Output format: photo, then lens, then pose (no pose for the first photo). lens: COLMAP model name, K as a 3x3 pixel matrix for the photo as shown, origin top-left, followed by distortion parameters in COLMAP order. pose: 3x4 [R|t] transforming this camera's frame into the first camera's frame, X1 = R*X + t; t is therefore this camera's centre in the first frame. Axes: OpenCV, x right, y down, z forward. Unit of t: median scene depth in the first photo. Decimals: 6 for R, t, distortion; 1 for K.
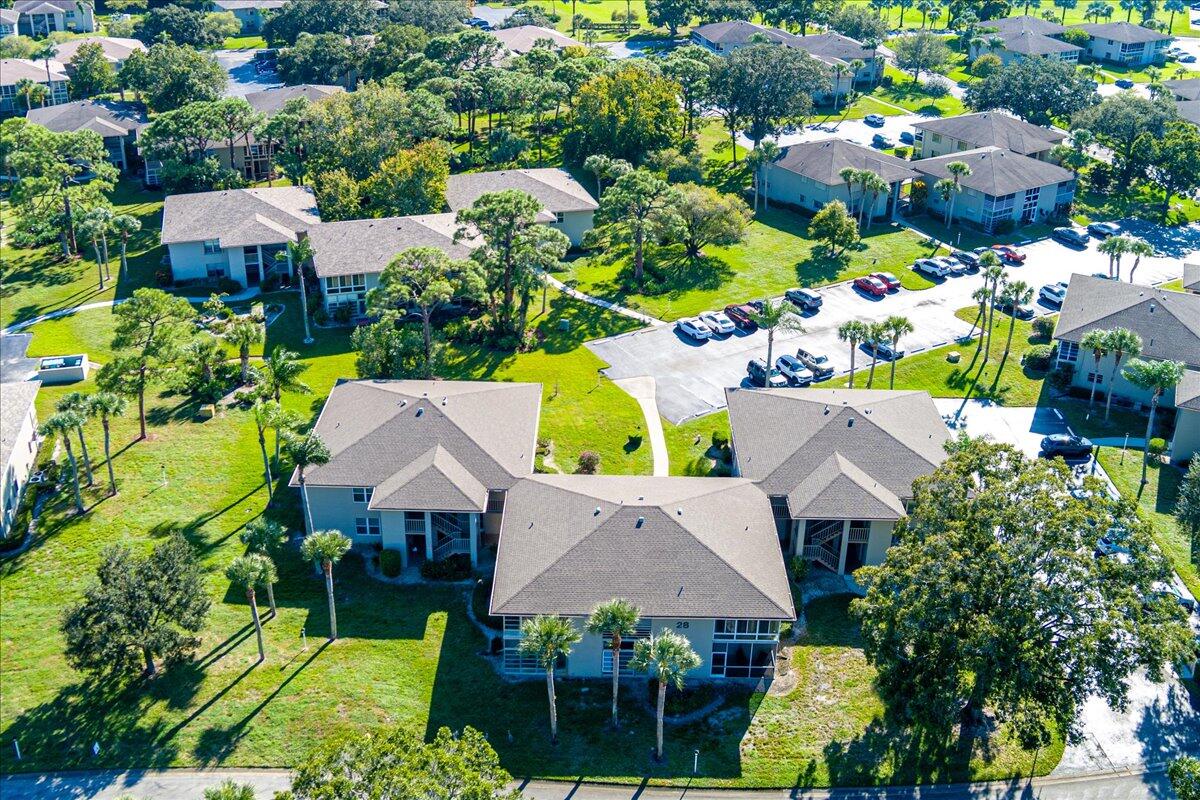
lens RADIAL K [[1188.7, 0, 600.0], [0, 1188.7, 400.0], [0, 0, 1]] dist [-0.061470, -0.026461]
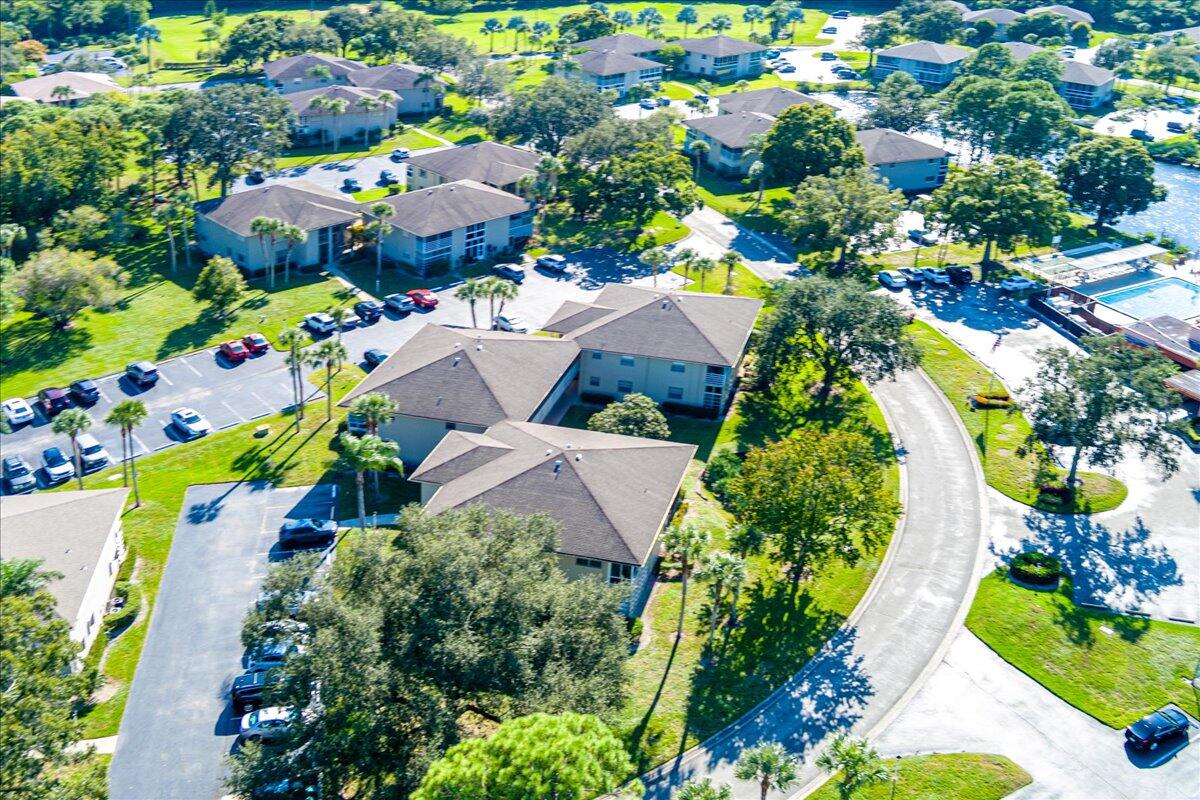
lens RADIAL K [[1188.7, 0, 600.0], [0, 1188.7, 400.0], [0, 0, 1]] dist [-0.061470, -0.026461]
pose [[0.982610, -0.082504, 0.166346, 0.301902], [0.085638, 0.996257, -0.011744, -0.020397], [-0.164754, 0.025786, 0.985998, 0.050957]]
